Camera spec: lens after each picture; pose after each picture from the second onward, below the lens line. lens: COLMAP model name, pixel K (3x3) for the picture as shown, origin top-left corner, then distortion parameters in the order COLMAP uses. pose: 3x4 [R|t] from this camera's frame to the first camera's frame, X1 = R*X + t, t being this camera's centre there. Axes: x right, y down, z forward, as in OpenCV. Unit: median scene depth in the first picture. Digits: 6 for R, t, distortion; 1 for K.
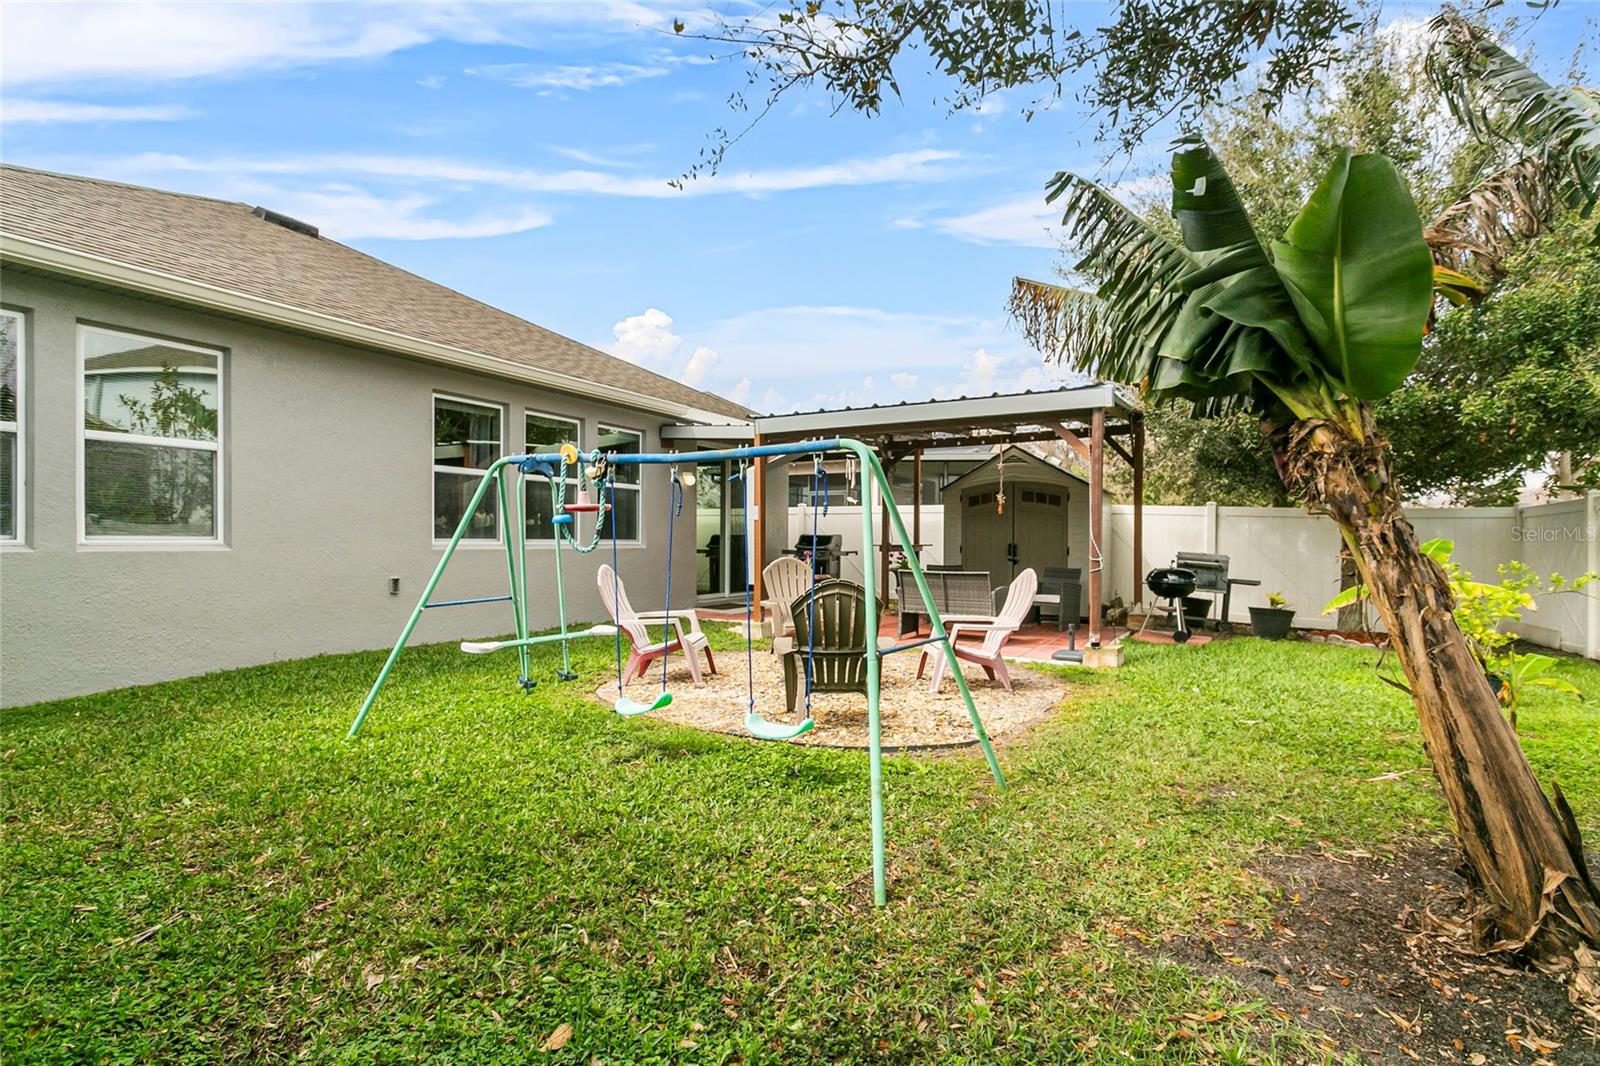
lens RADIAL K [[760.9, 0, 801.7], [0, 760.9, 541.4], [0, 0, 1]] dist [0.000025, 0.001628]
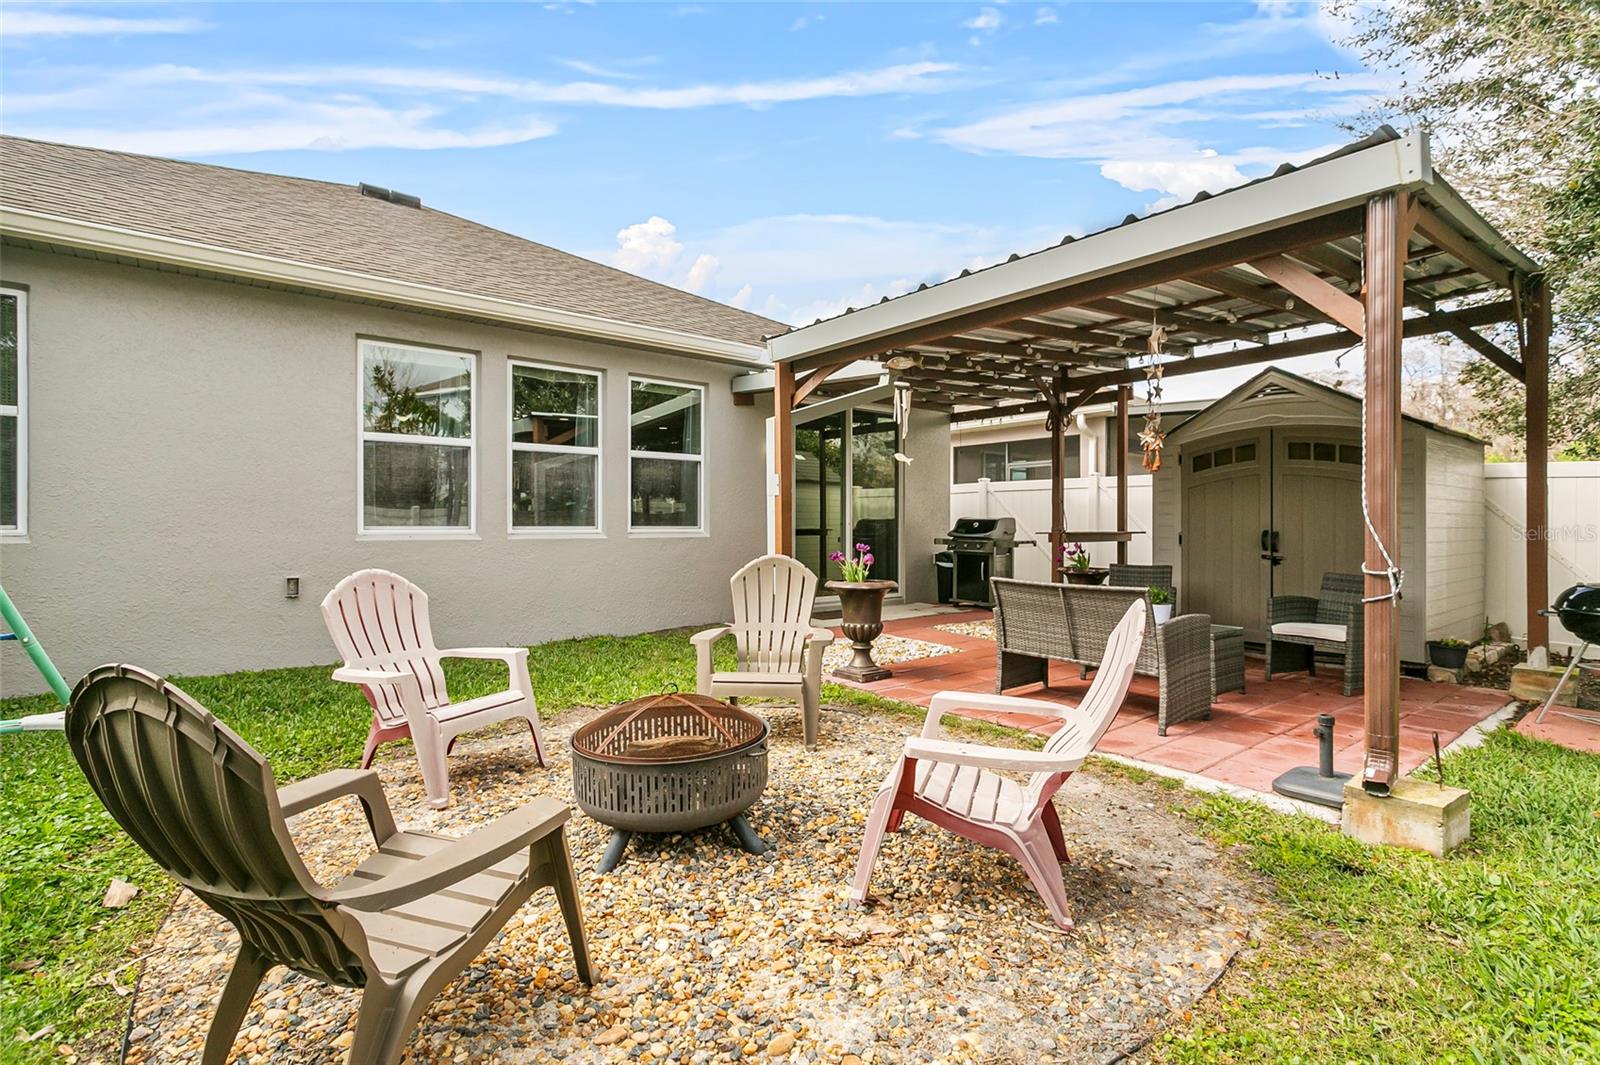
lens RADIAL K [[760.9, 0, 797.5], [0, 760.9, 525.8], [0, 0, 1]] dist [0.000025, 0.001628]
pose [[0.932025, -0.003632, -0.362376, 0.154094], [0.003529, 0.999993, -0.000948, -0.001388], [0.362377, -0.000395, 0.932031, 0.320744]]
